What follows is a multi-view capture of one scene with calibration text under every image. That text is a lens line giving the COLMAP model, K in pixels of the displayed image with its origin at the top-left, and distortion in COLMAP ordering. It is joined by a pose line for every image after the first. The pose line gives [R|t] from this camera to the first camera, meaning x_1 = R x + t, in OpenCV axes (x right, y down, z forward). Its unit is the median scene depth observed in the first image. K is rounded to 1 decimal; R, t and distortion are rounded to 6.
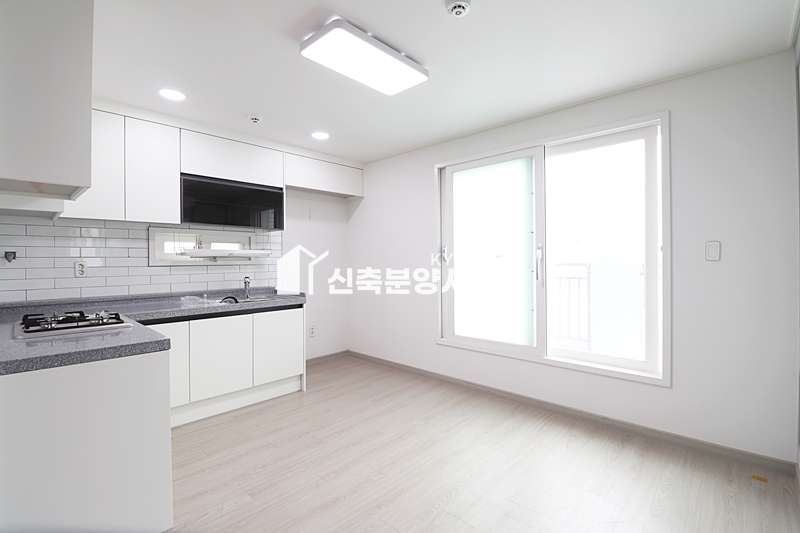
lens RADIAL K [[367.0, 0, 400.9], [0, 367.0, 263.8], [0, 0, 1]] dist [-0.009303, -0.008995]
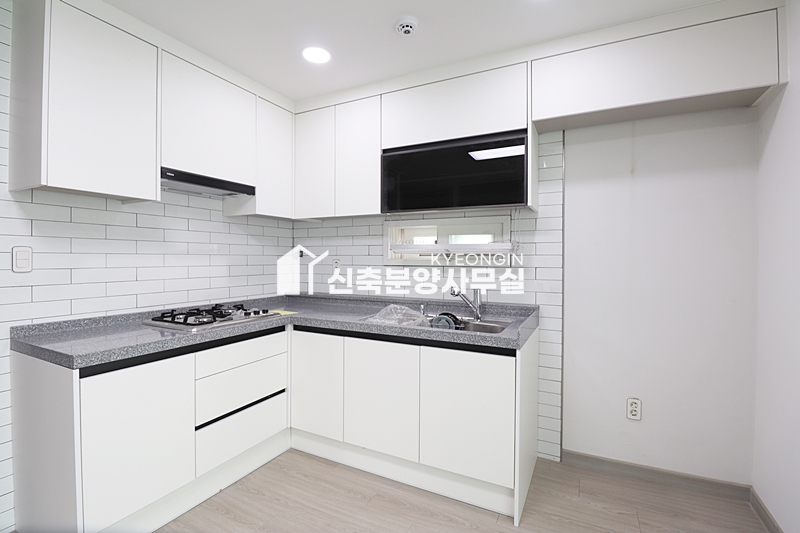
lens RADIAL K [[367.0, 0, 398.3], [0, 367.0, 260.8], [0, 0, 1]] dist [-0.009303, -0.008995]
pose [[0.282969, 0.015242, -0.959008, 0.170640], [-0.016751, 0.999800, 0.010948, -0.013988], [0.958983, 0.012966, 0.283168, 0.759271]]
